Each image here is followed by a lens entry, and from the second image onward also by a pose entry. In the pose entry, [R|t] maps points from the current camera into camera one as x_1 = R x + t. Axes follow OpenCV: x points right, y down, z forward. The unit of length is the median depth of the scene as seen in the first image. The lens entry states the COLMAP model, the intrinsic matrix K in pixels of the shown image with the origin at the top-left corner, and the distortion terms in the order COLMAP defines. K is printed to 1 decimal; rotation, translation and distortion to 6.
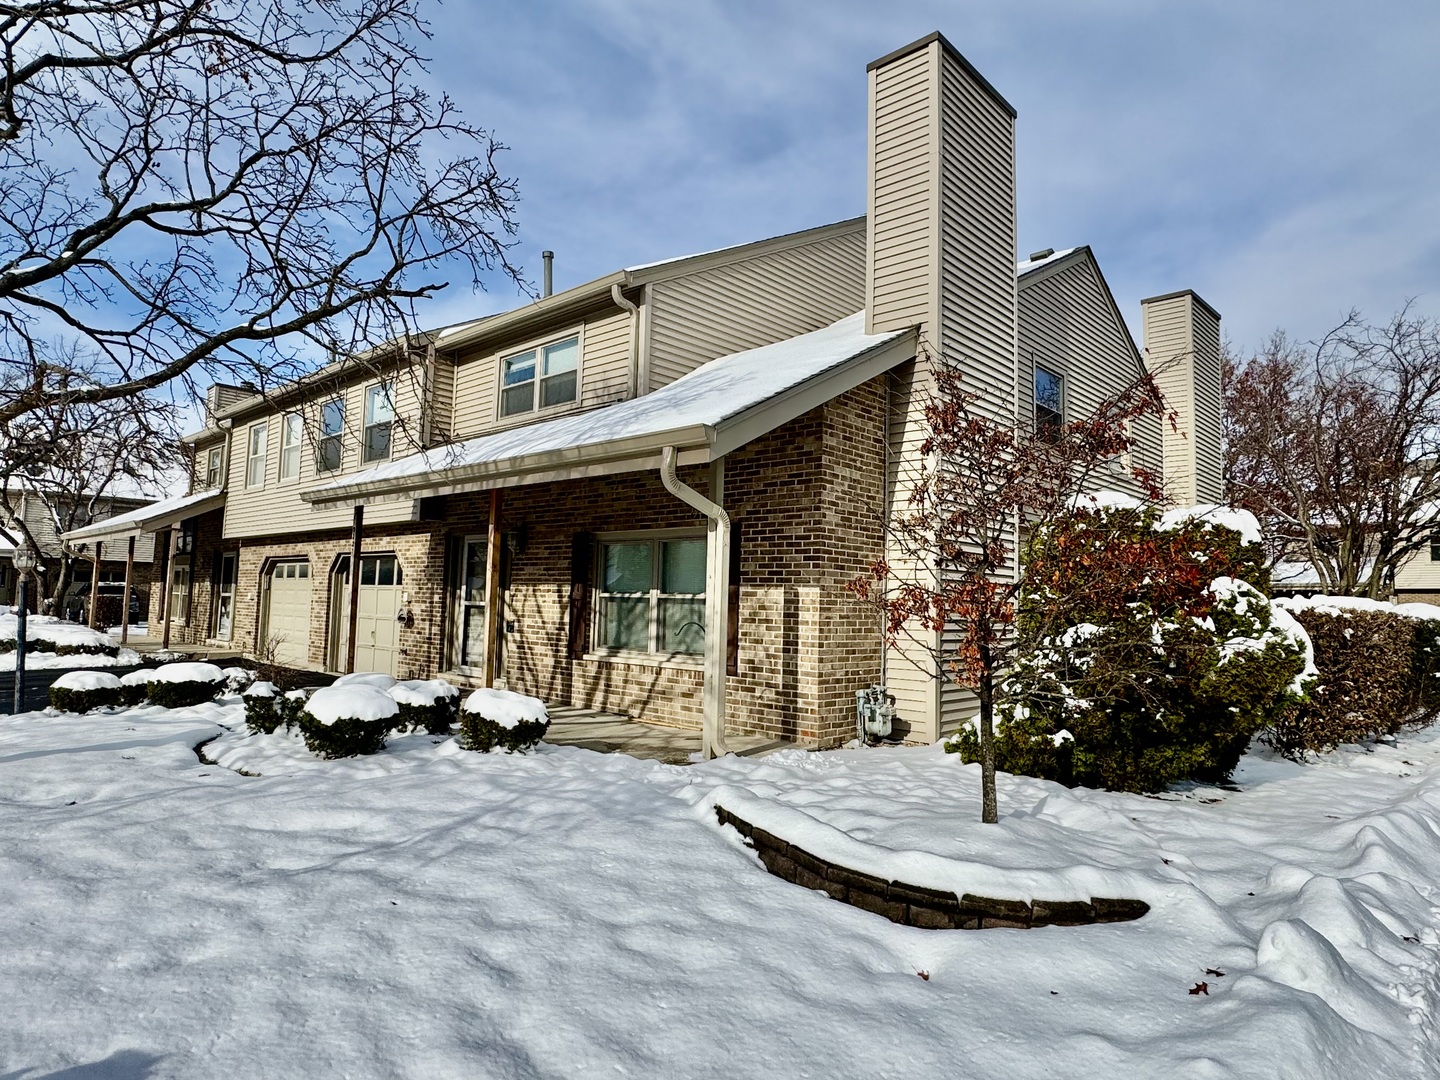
lens RADIAL K [[859.8, 0, 720.9], [0, 859.8, 534.5], [0, 0, 1]] dist [-0.033633, 0.000932]
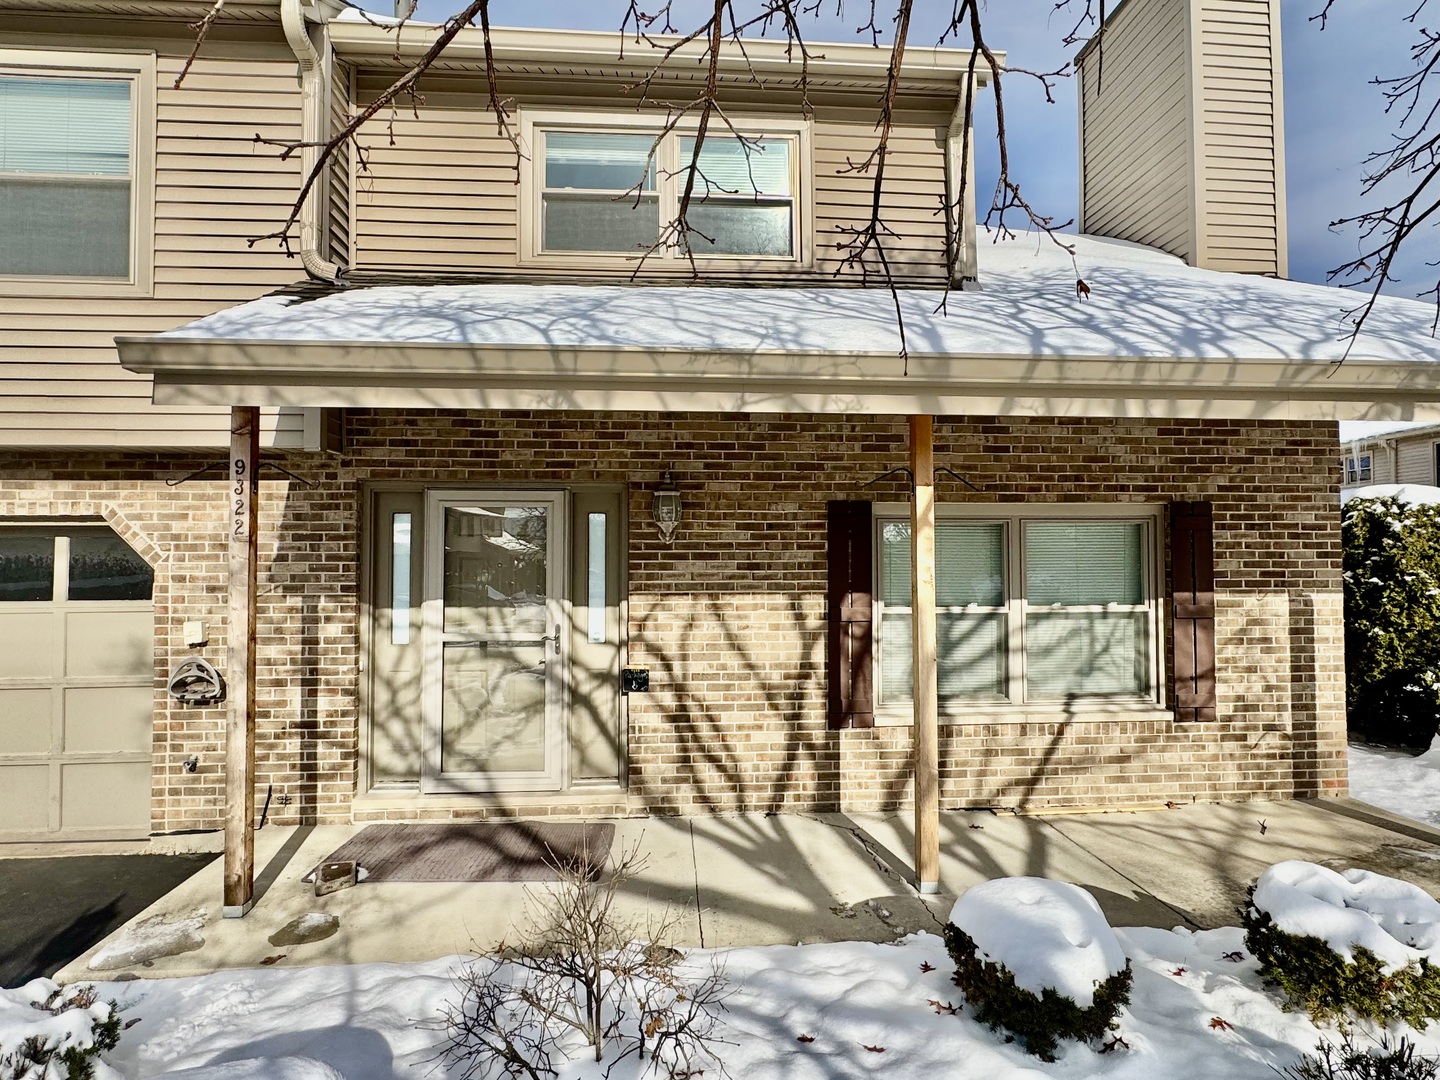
lens RADIAL K [[803.6, 0, 717.3], [0, 803.6, 536.7], [0, 0, 1]] dist [-0.003521, -0.000699]
pose [[0.680273, -0.010949, 0.732877, -0.782167], [-0.039589, 0.997880, 0.051655, -0.003656], [-0.731889, -0.064153, 0.678397, 0.914714]]
